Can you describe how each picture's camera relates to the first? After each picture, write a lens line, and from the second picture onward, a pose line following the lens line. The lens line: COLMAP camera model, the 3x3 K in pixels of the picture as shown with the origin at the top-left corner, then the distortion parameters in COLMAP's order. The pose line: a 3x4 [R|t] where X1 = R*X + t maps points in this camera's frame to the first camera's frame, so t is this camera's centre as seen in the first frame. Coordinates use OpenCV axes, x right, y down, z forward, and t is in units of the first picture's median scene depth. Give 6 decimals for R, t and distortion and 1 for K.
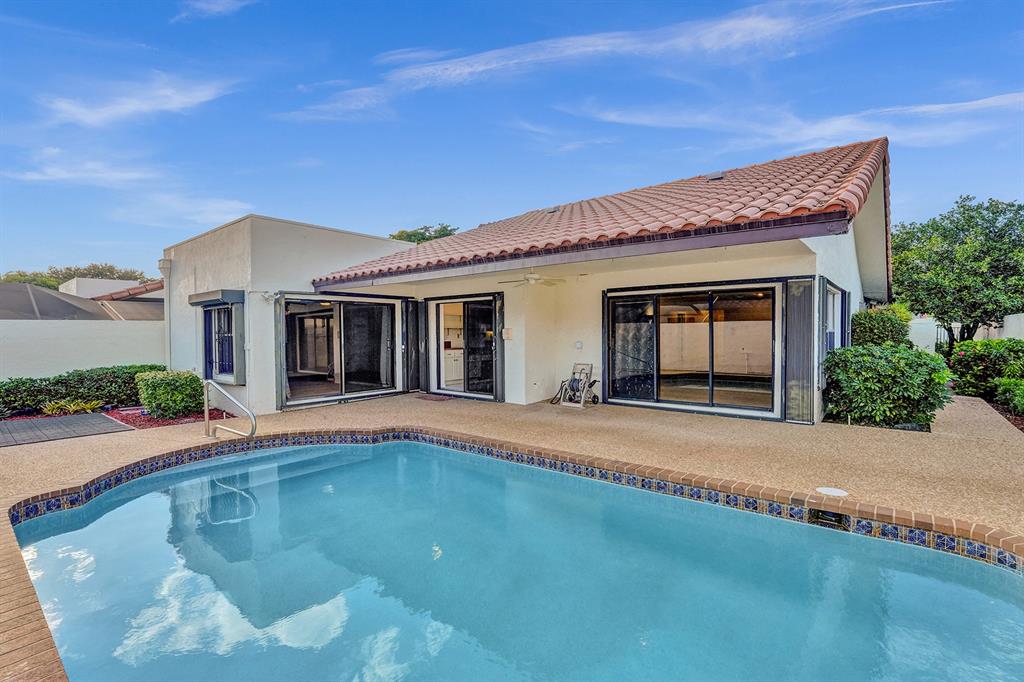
lens RADIAL K [[482.2, 0, 505.4], [0, 482.2, 339.4], [0, 0, 1]] dist [-0.026559, 0.001963]
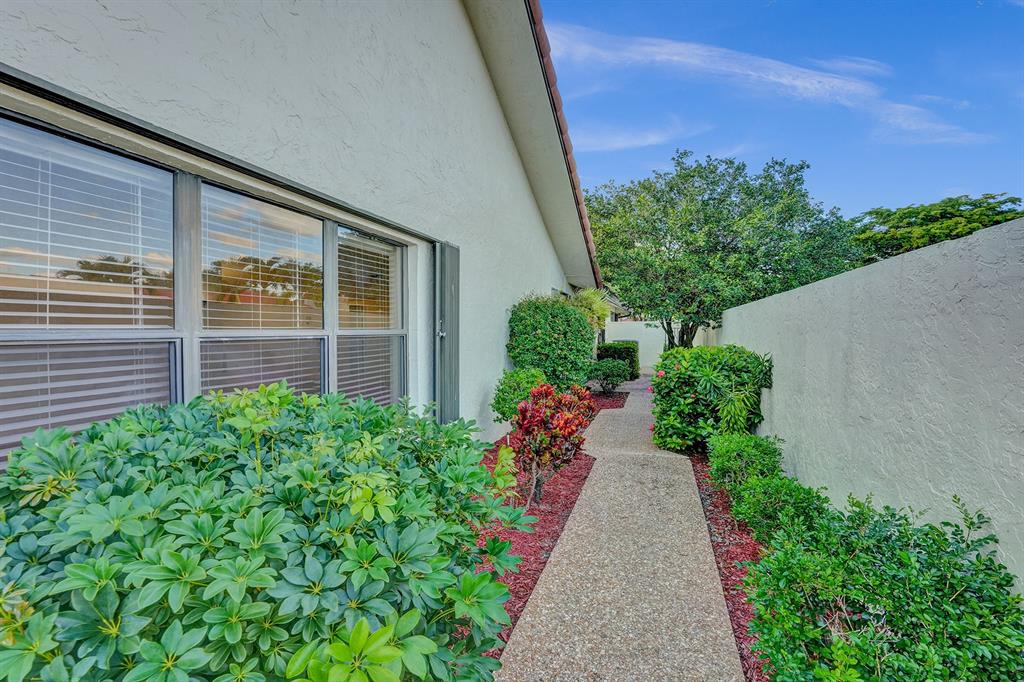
lens RADIAL K [[482.2, 0, 515.3], [0, 482.2, 341.2], [0, 0, 1]] dist [-0.026559, 0.001963]
pose [[0.918668, -0.004275, 0.395006, 0.494328], [0.003530, 0.999990, 0.002613, -0.008288], [-0.395014, -0.001006, 0.918675, 0.462843]]
